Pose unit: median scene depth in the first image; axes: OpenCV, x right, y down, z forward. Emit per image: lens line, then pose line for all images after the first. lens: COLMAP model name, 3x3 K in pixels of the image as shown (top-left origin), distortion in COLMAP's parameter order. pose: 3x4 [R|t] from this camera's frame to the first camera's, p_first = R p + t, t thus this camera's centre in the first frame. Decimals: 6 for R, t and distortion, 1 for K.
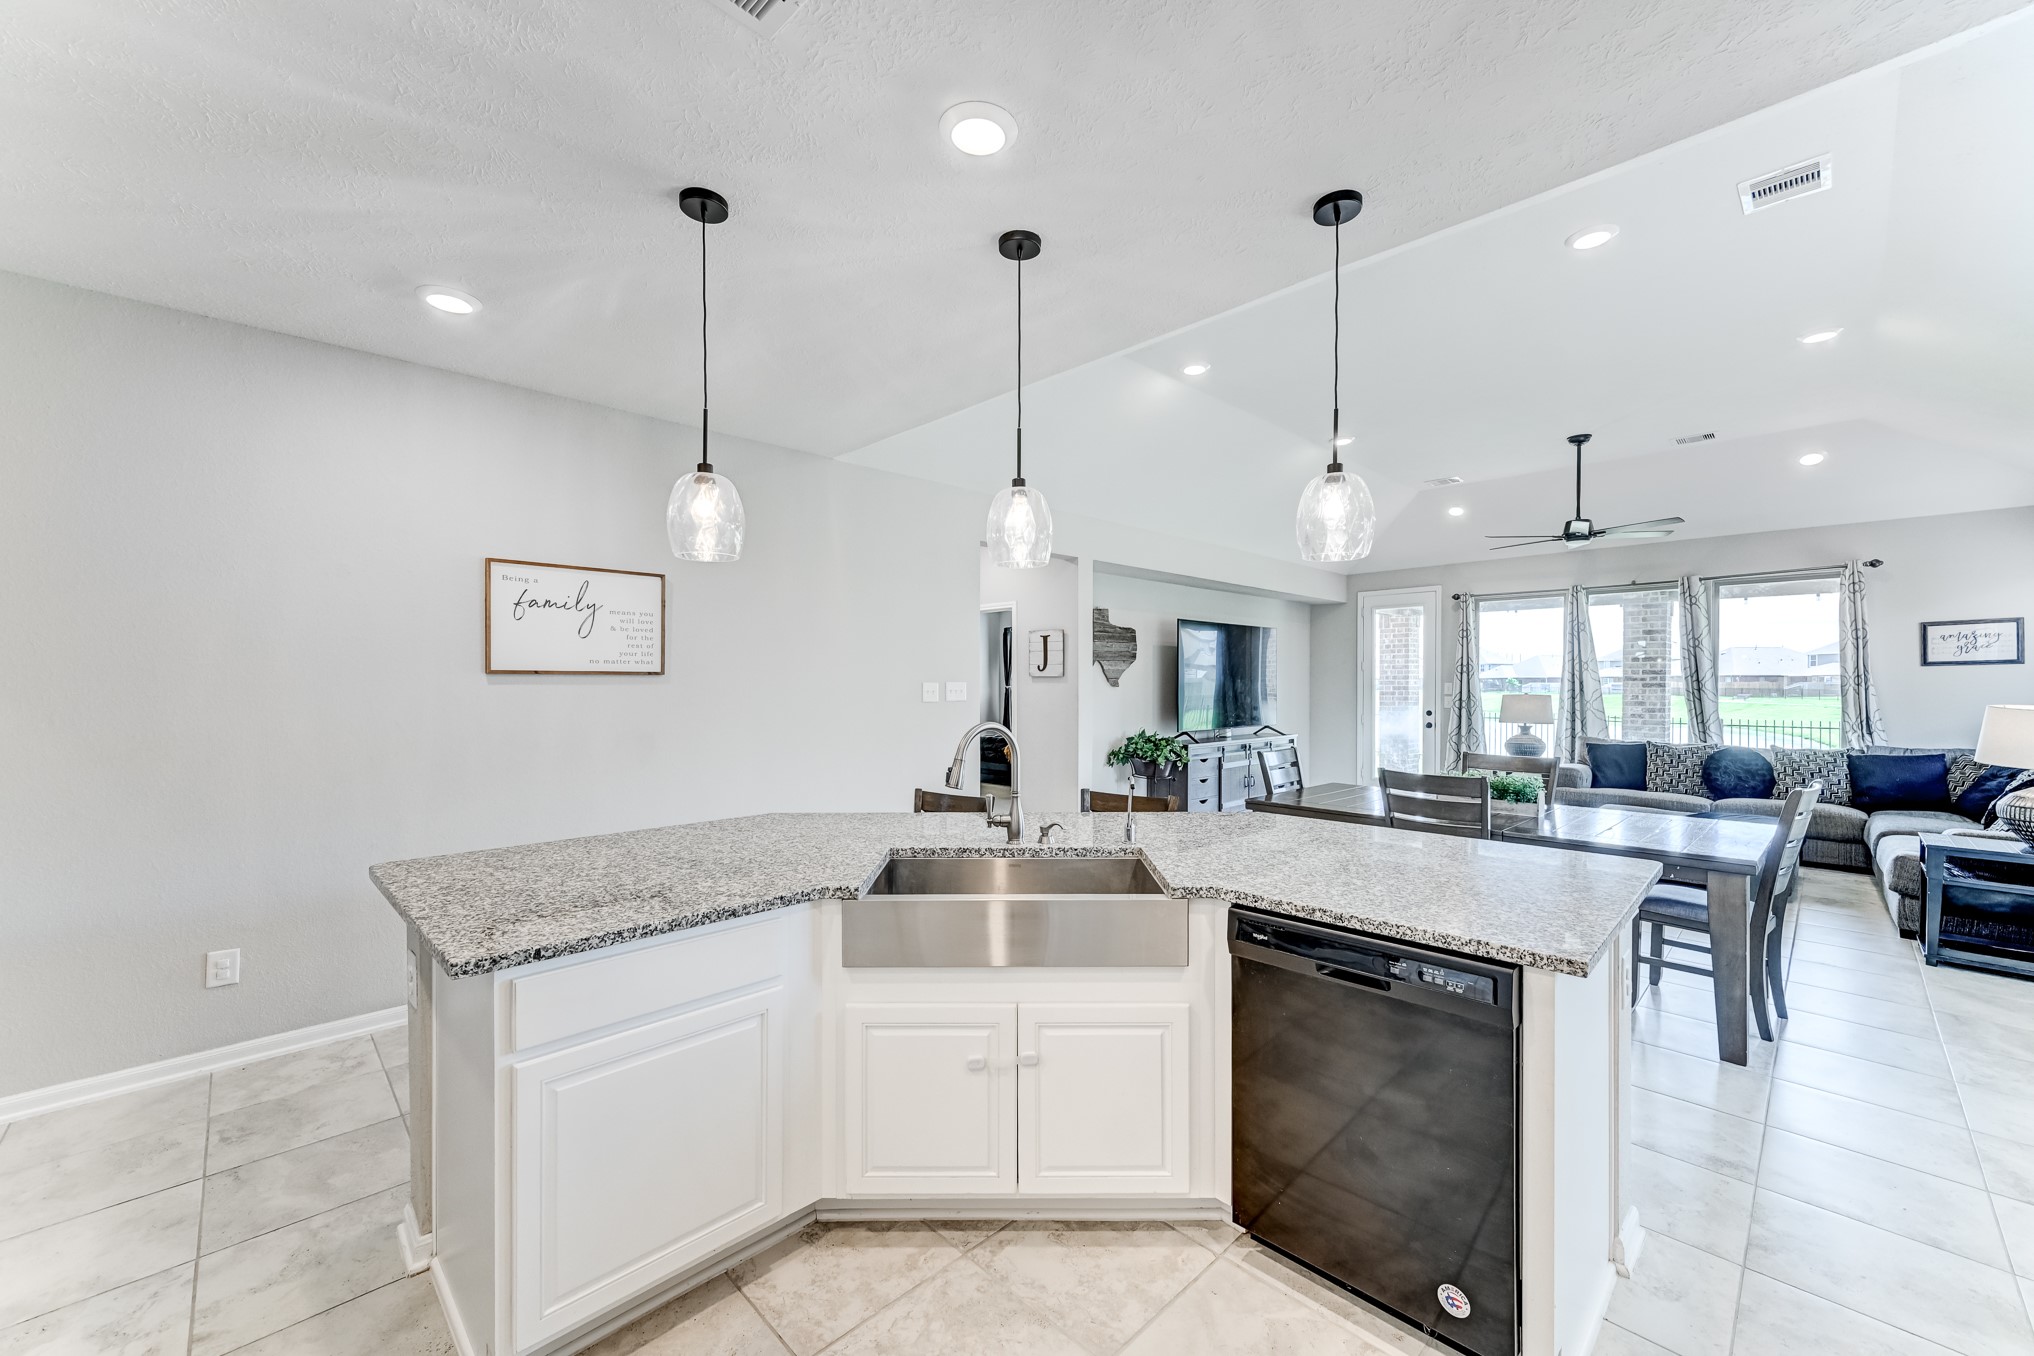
lens RADIAL K [[786.2, 0, 1018.8], [0, 786.2, 693.6], [0, 0, 1]] dist [0.008322, 0.000680]
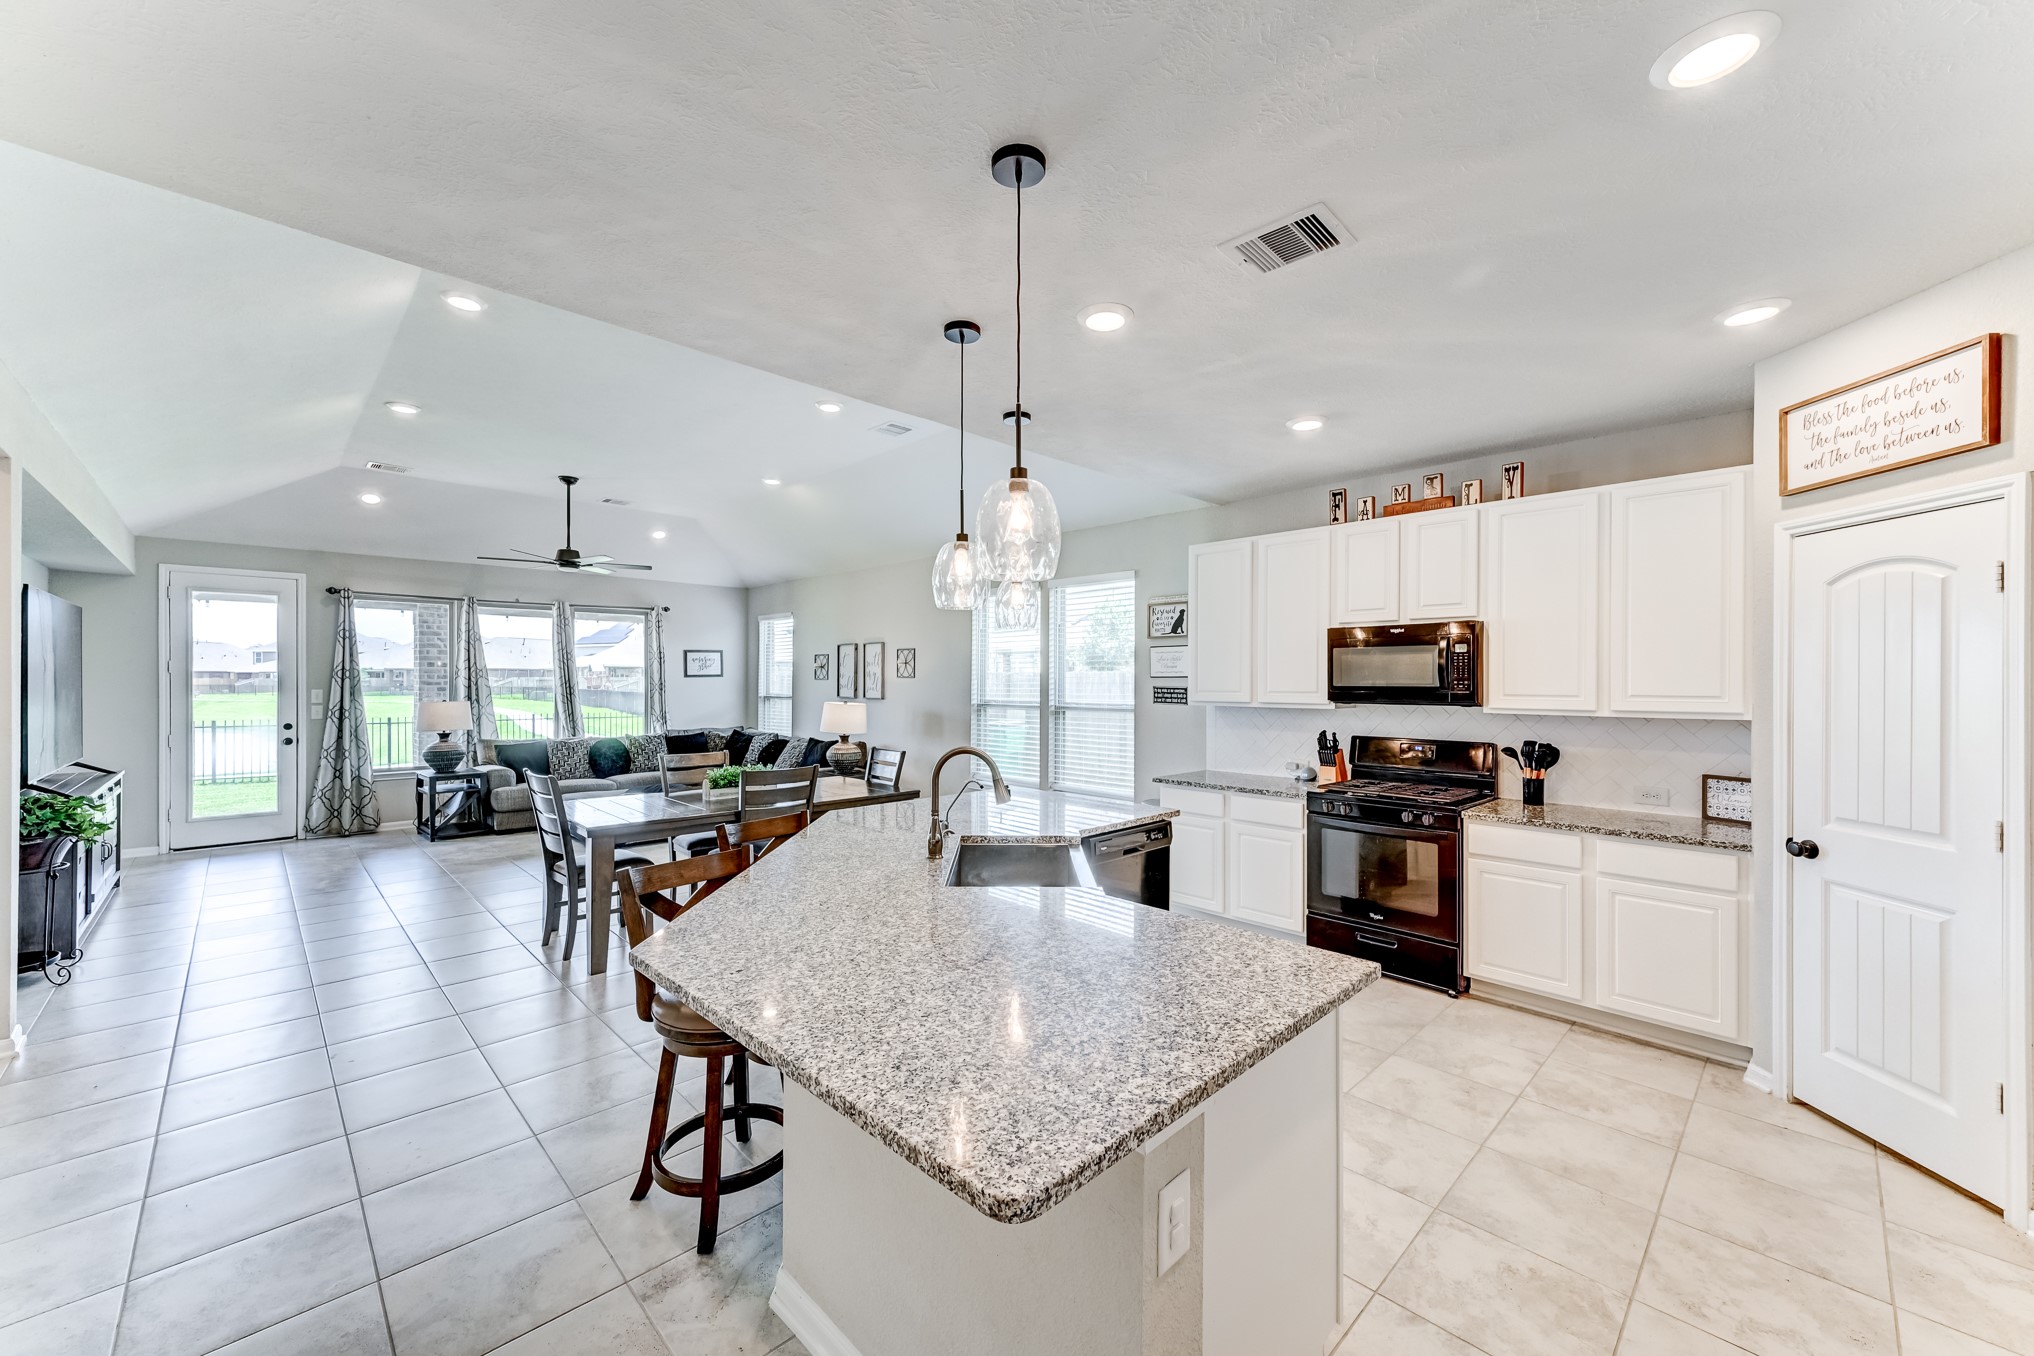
lens RADIAL K [[786.2, 0, 1014.6], [0, 786.2, 680.5], [0, 0, 1]] dist [0.008322, 0.000680]
pose [[-0.000511, -0.000620, 1.000000, -0.390545], [0.011132, 0.999938, 0.000626, -0.019910], [-0.999938, 0.011132, -0.000504, 0.315550]]
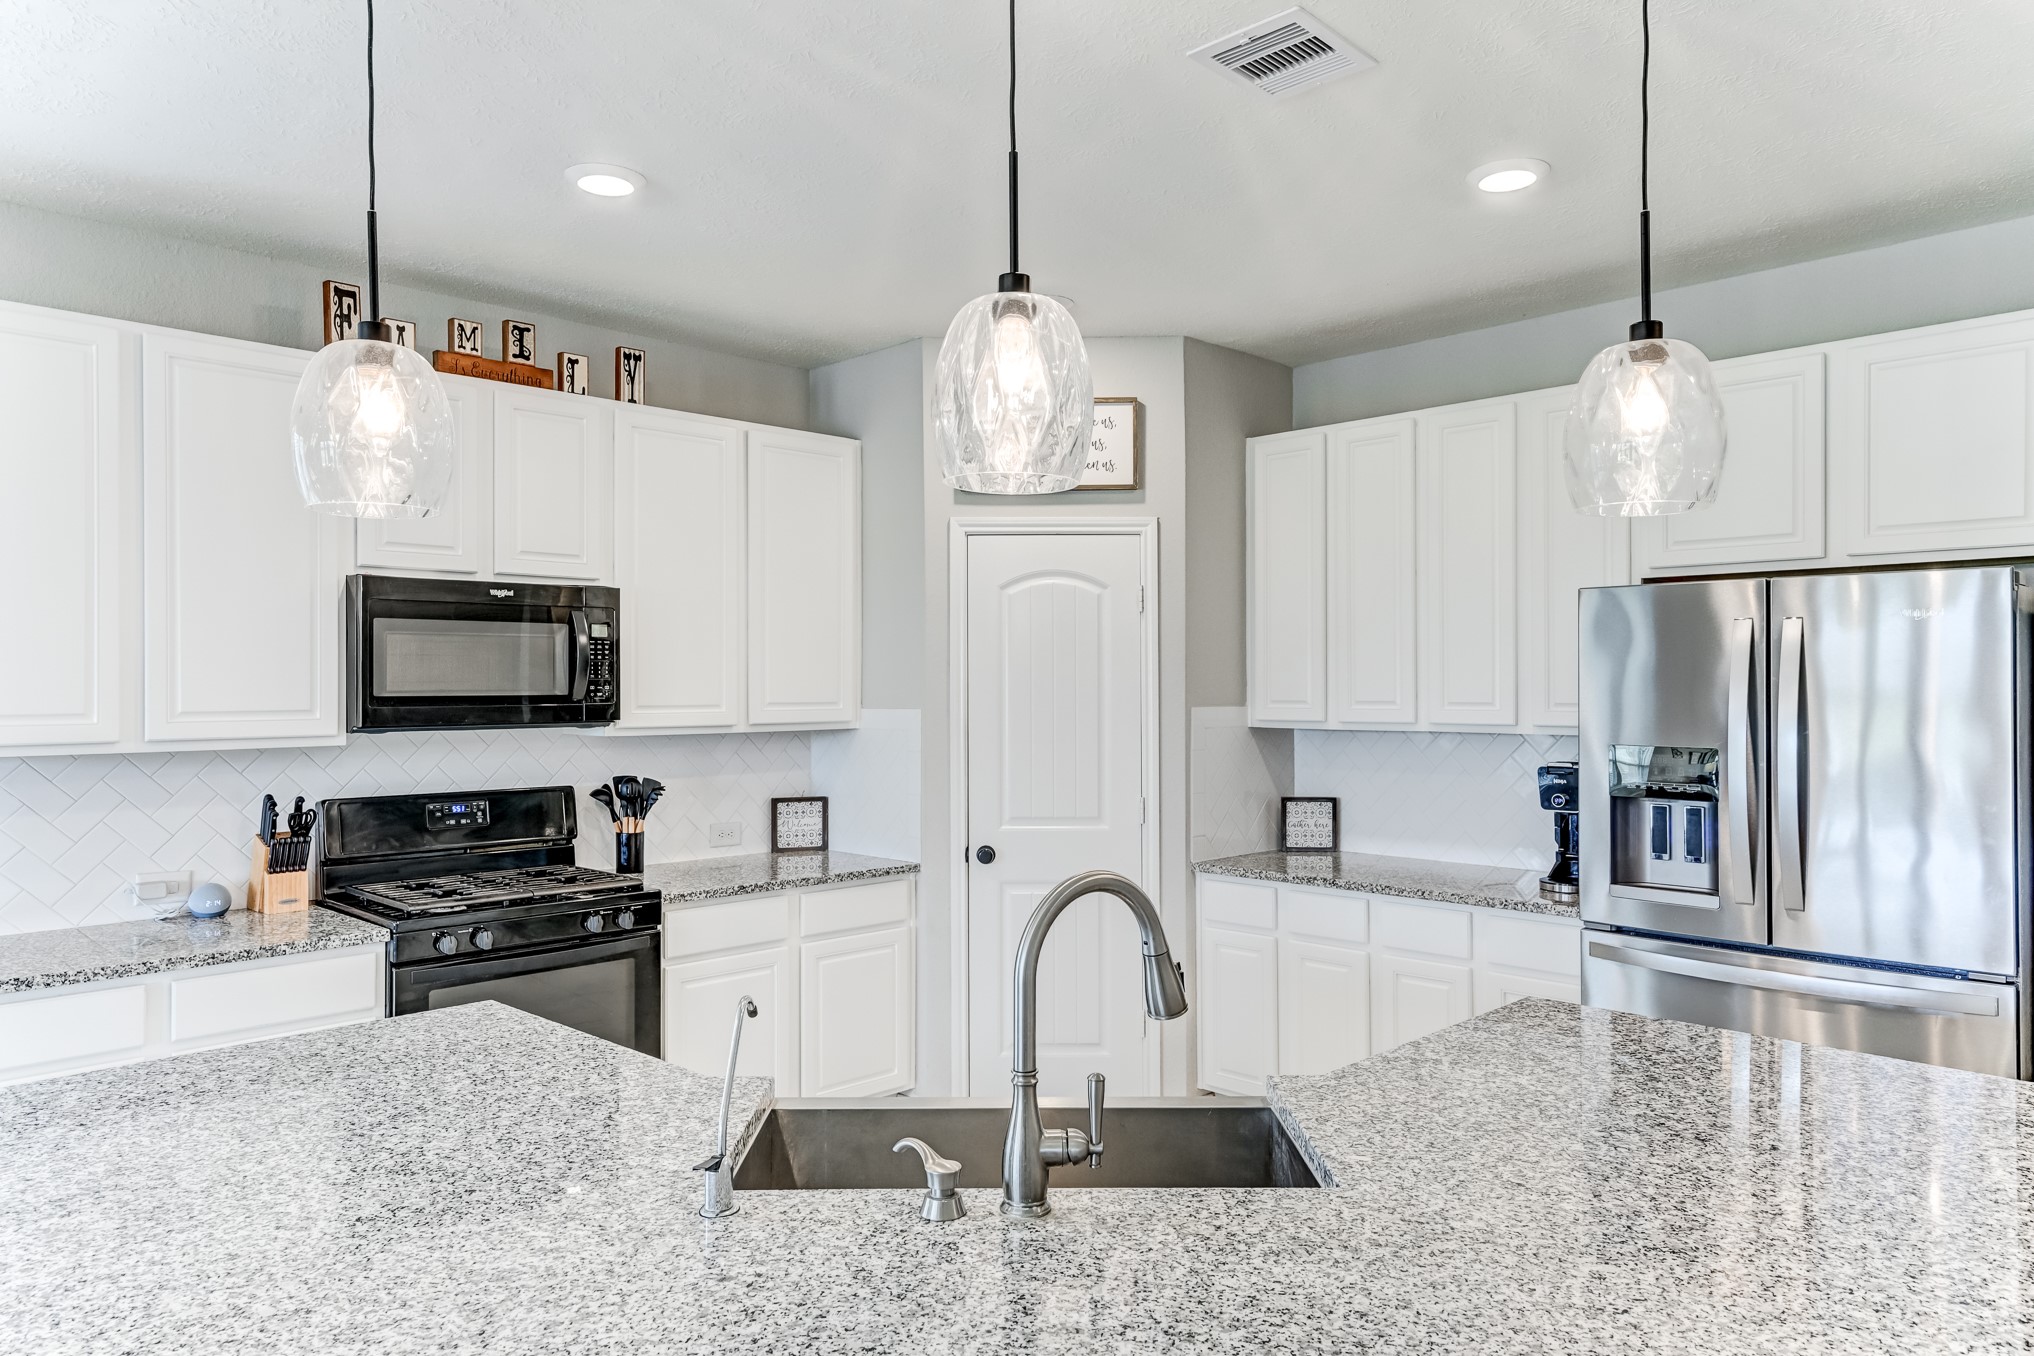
lens RADIAL K [[1331.6, 0, 1013.3], [0, 1331.6, 676.2], [0, 0, 1]] dist [0.031729, -0.004461]
pose [[-0.999971, 0.001400, -0.007480, 0.002600], [0.001348, 0.999975, 0.006898, -0.023327], [0.007490, 0.006888, -0.999948, 0.578855]]
